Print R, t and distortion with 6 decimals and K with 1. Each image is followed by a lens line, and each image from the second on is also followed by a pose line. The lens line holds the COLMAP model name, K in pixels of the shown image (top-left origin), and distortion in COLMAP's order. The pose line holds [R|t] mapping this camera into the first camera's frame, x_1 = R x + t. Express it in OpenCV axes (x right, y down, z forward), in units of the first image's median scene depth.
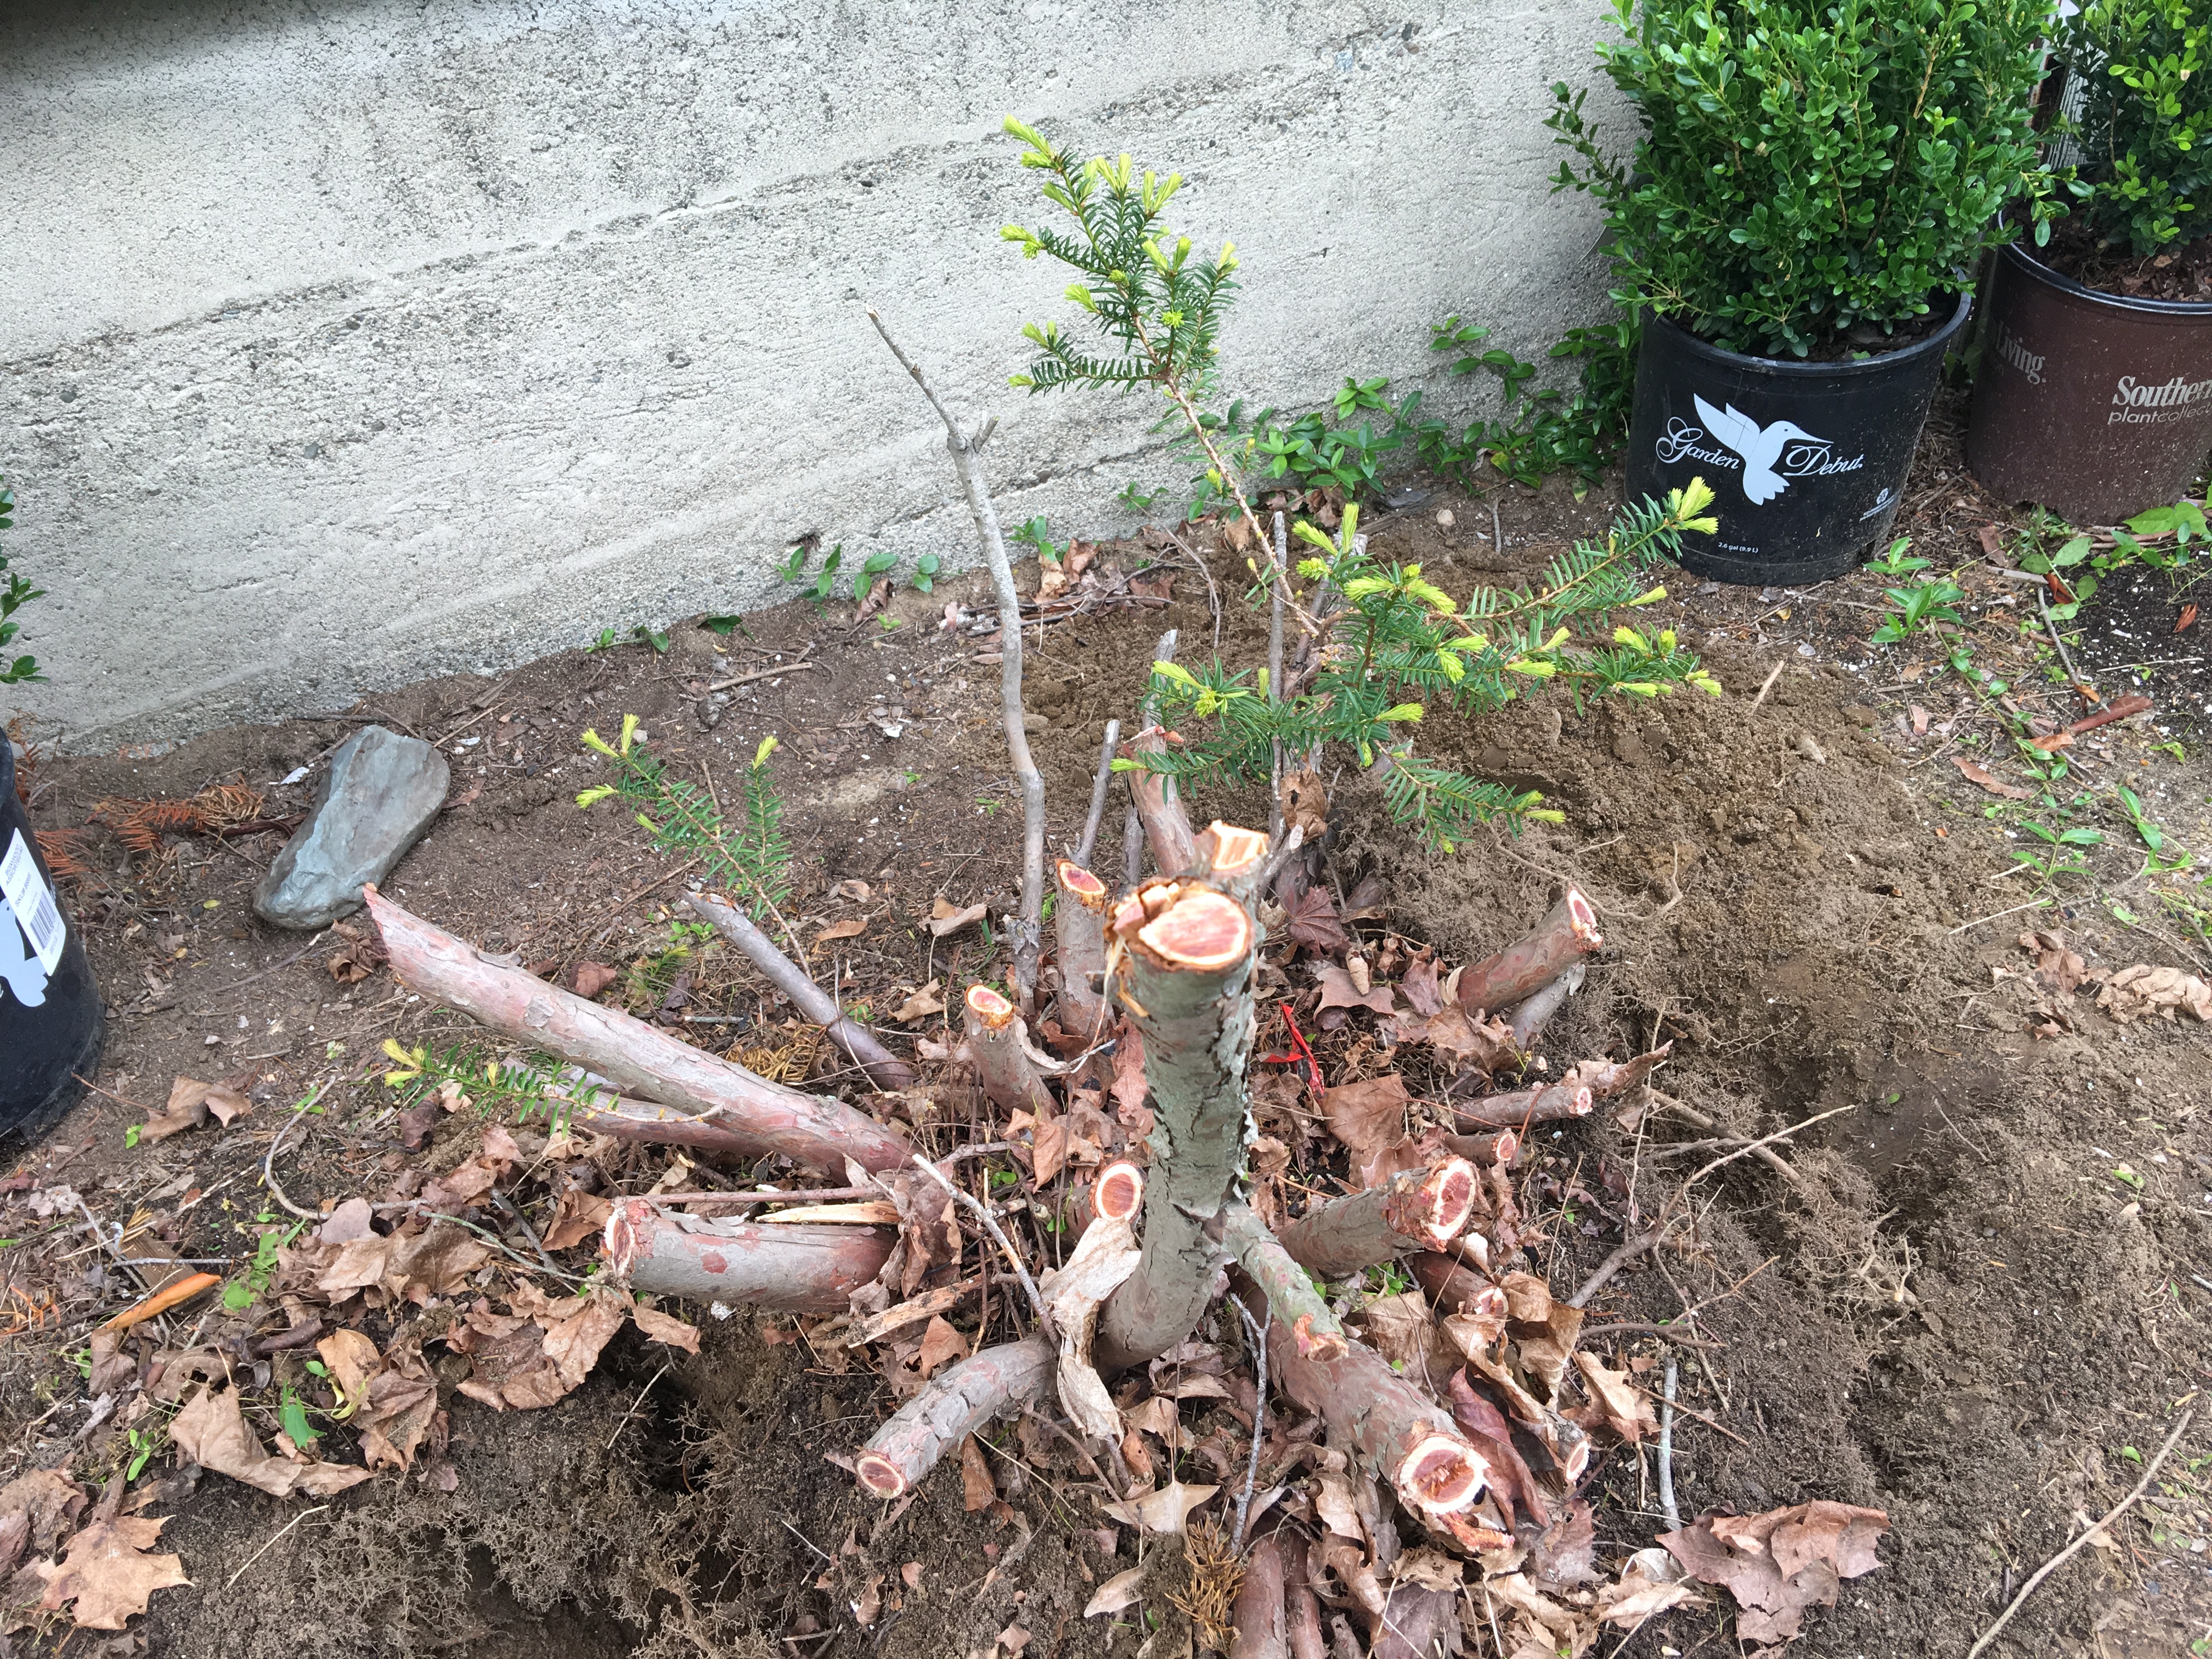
lens RADIAL K [[1888.8, 0, 1106.0], [0, 1888.8, 829.5], [0, 0, 1]] dist [0.122165, -0.175292]
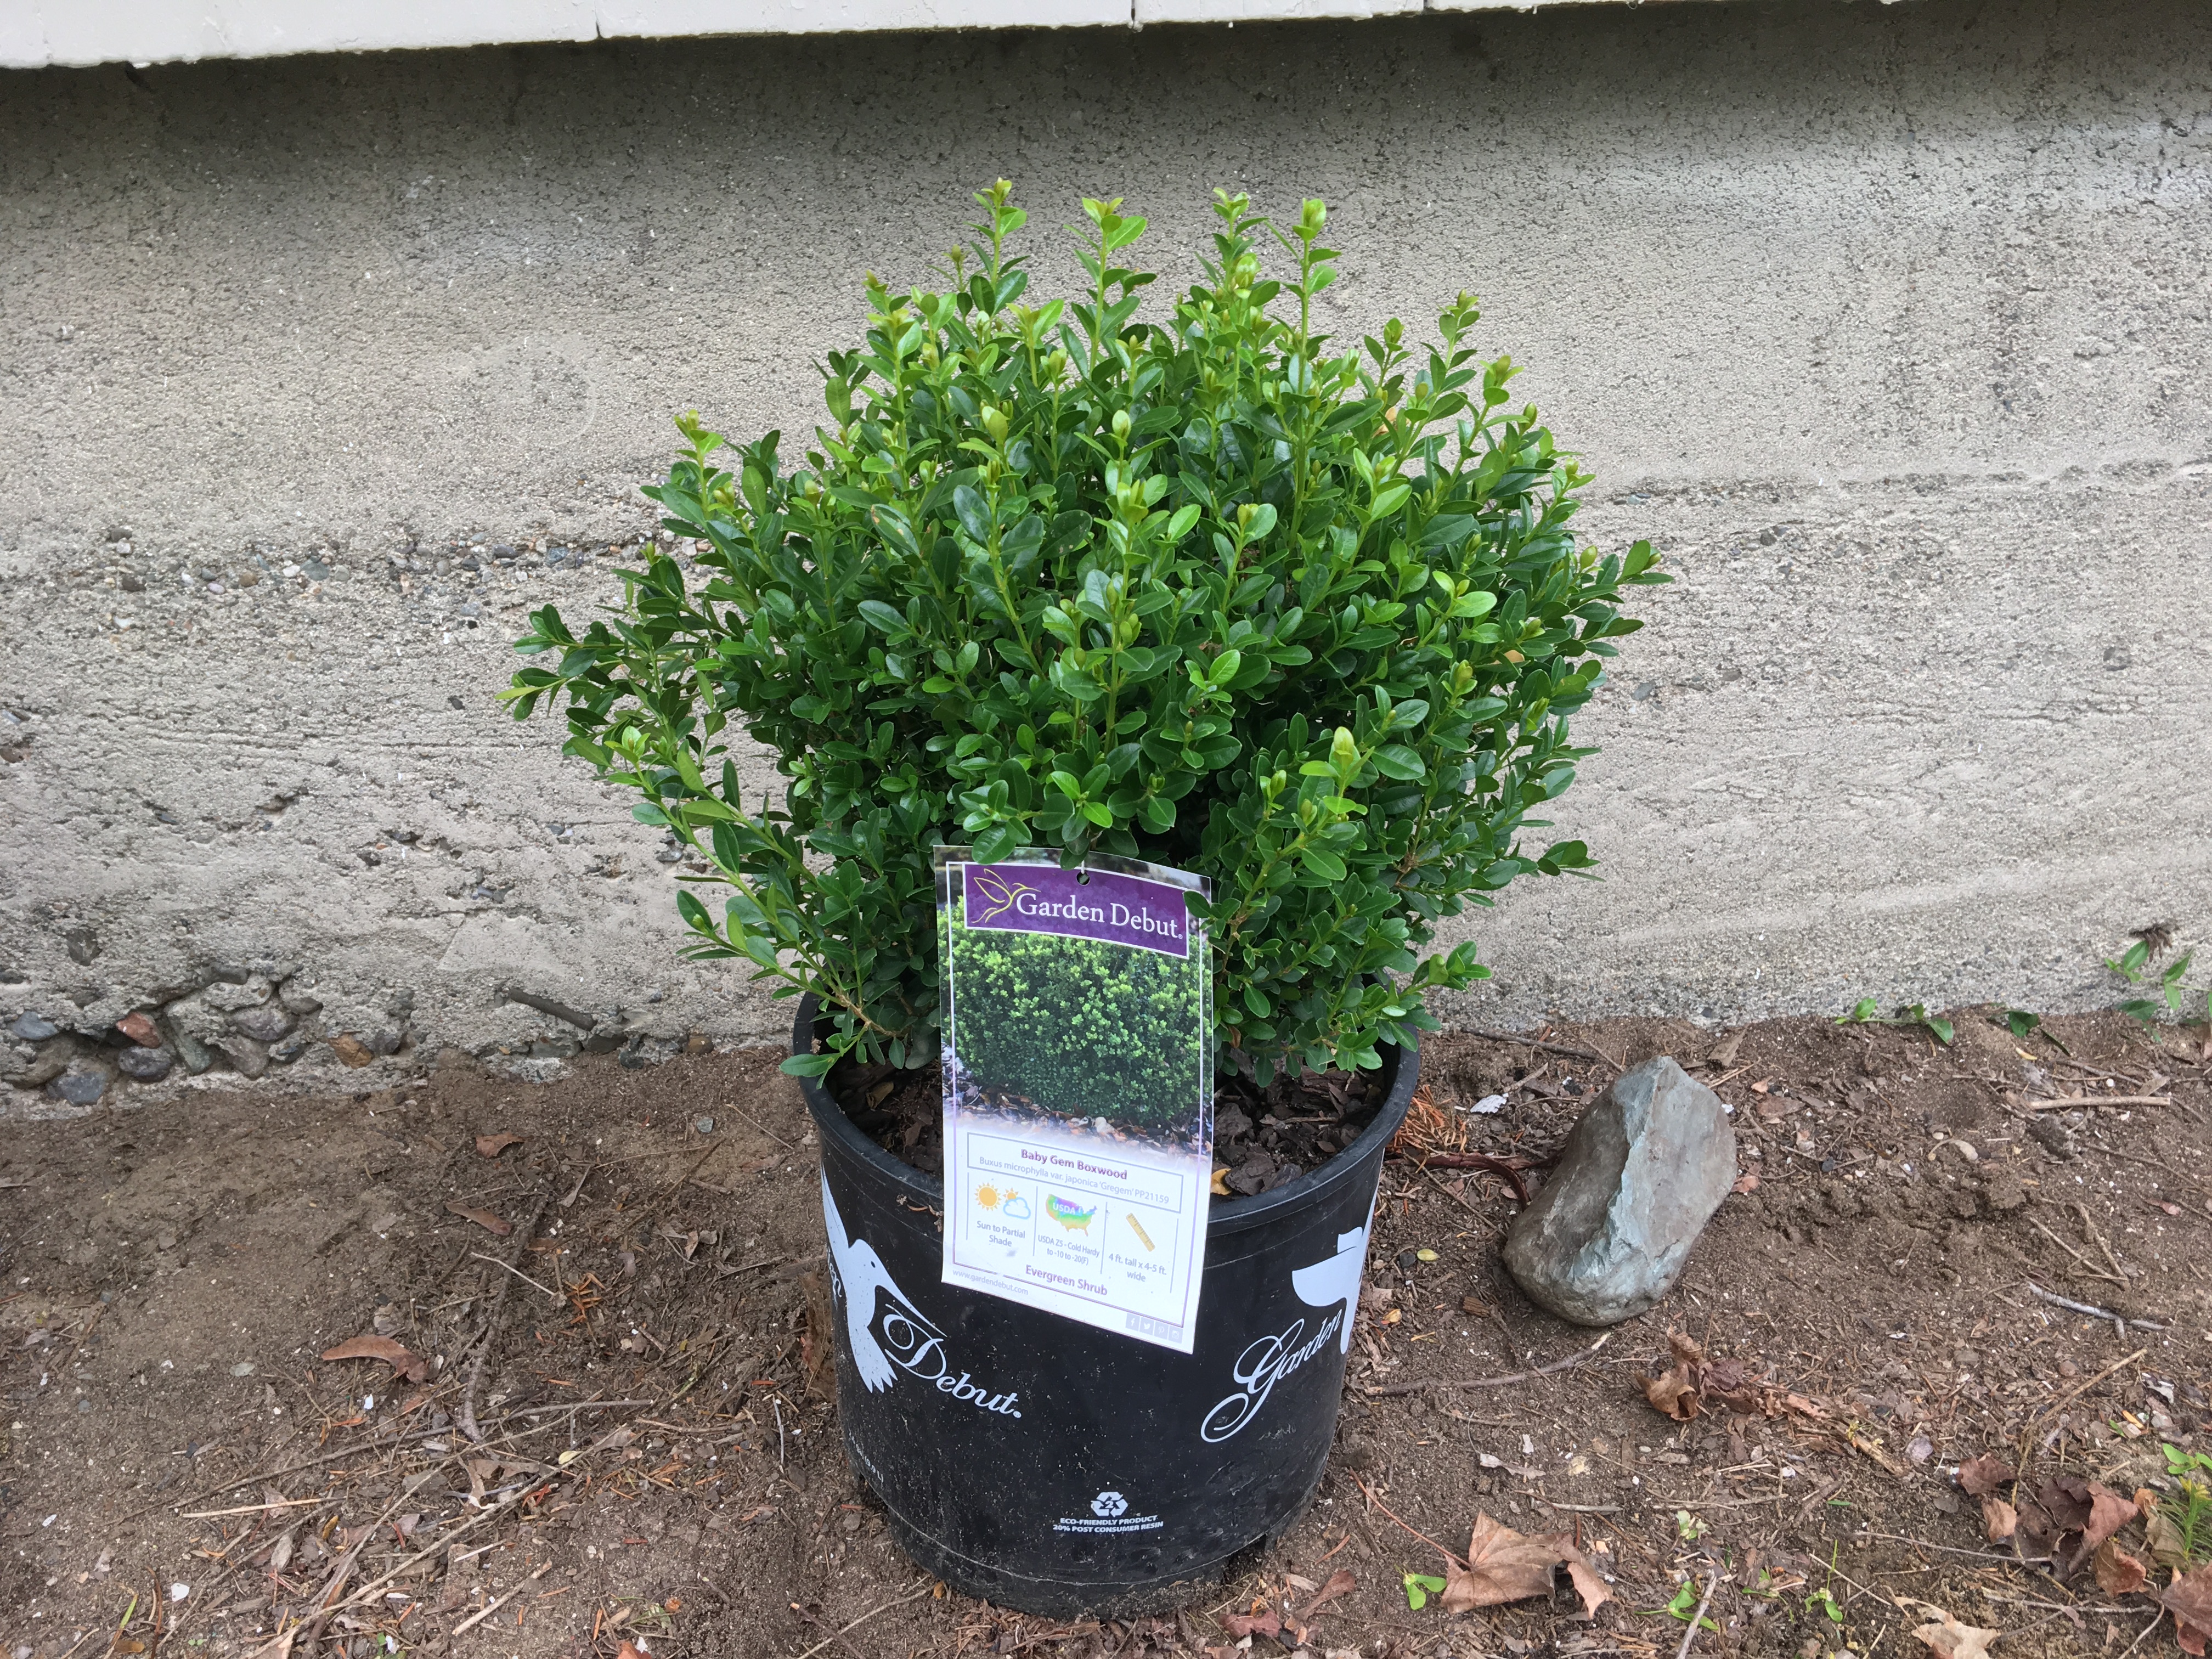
lens RADIAL K [[1888.8, 0, 1106.0], [0, 1888.8, 829.5], [0, 0, 1]] dist [0.122165, -0.175292]
pose [[0.965336, 0.176410, -0.192368, -0.467953], [-0.219602, 0.947284, -0.233298, 0.079634], [0.141071, 0.267455, 0.953188, 0.264919]]
